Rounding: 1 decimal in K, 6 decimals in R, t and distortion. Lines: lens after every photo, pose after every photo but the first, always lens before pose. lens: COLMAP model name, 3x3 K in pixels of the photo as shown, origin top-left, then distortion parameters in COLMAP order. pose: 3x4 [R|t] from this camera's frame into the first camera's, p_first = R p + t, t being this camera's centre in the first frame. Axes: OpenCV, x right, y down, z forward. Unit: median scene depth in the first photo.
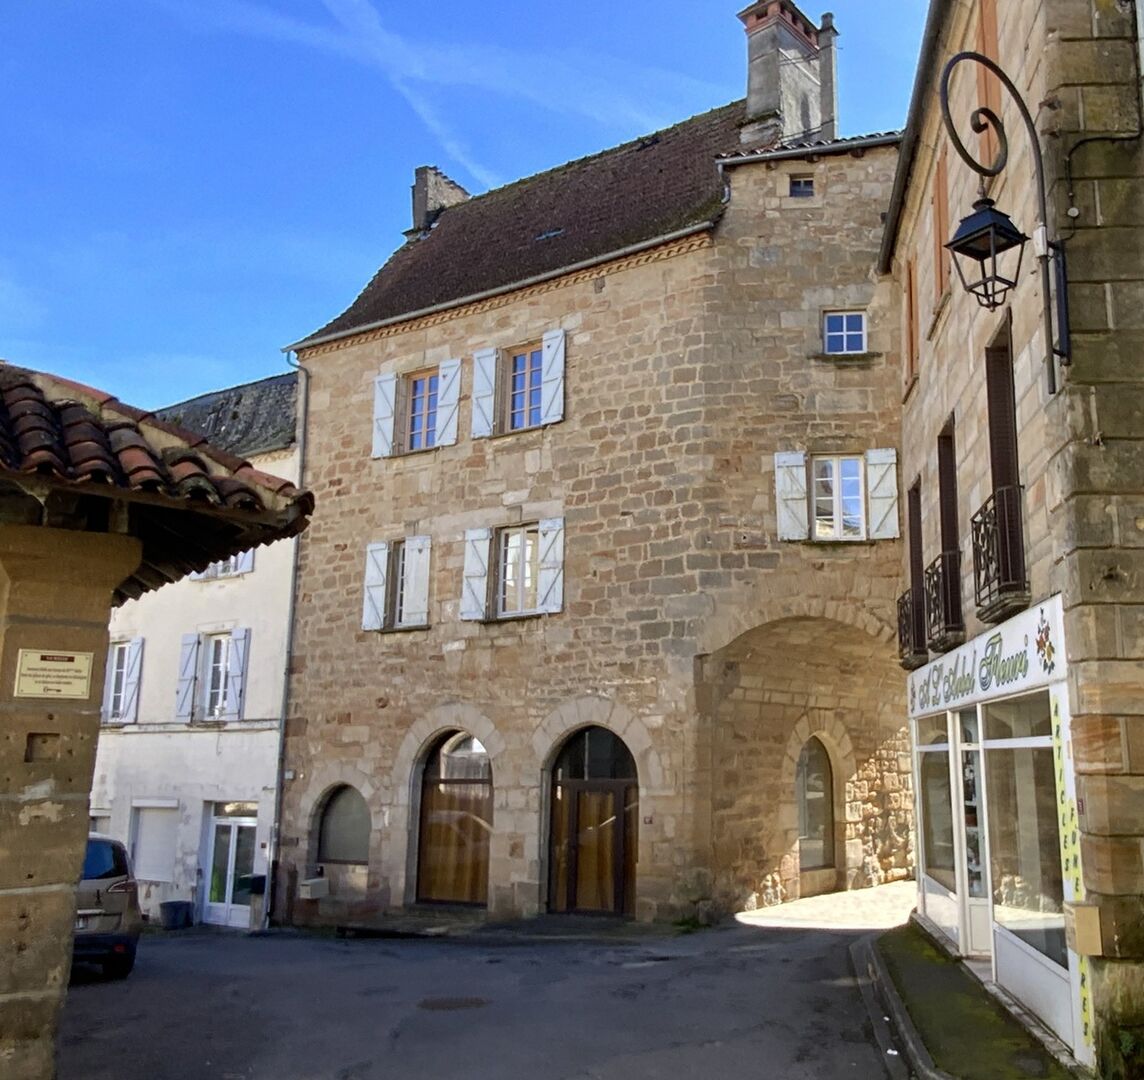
lens RADIAL K [[1323.5, 0, 572.0], [0, 1323.5, 540.0], [0, 0, 1]] dist [0.094719, -0.024381]
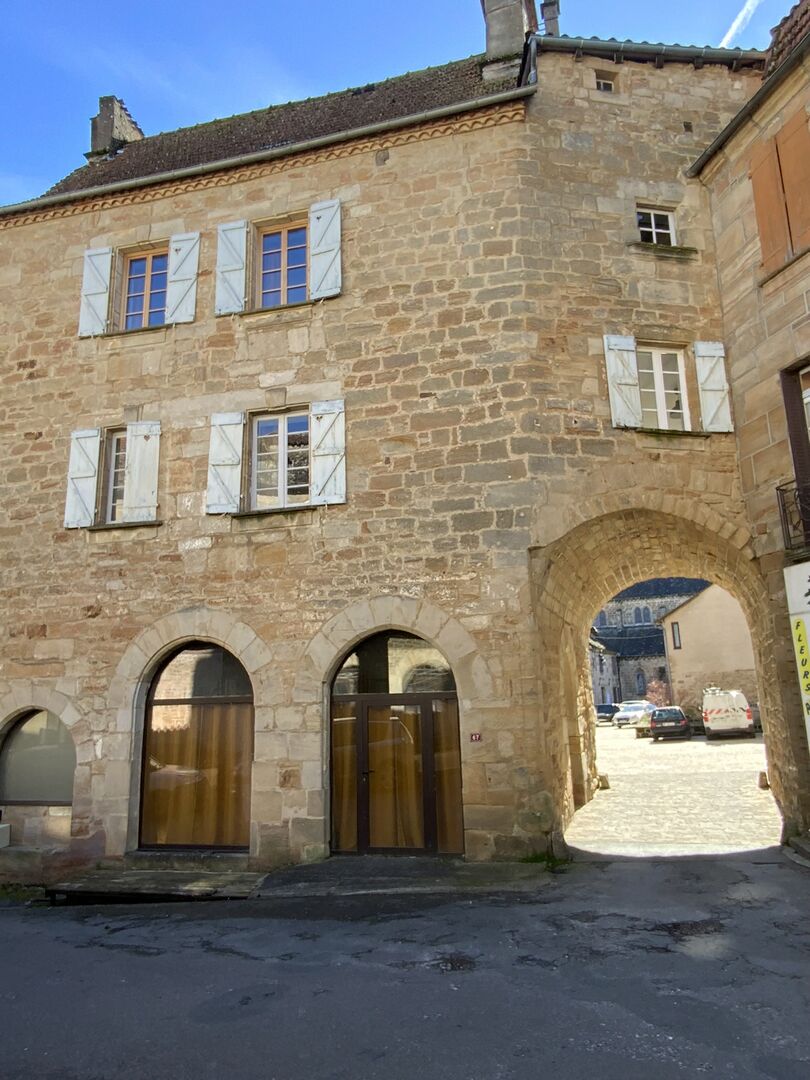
lens RADIAL K [[888.3, 0, 405.0], [0, 888.3, 540.0], [0, 0, 1]] dist [0.108984, -0.316629]
pose [[0.935222, 0.054013, 0.349917, -0.175777], [-0.043450, 0.998334, -0.037972, 0.100015], [-0.351385, 0.020308, 0.936011, 0.441972]]
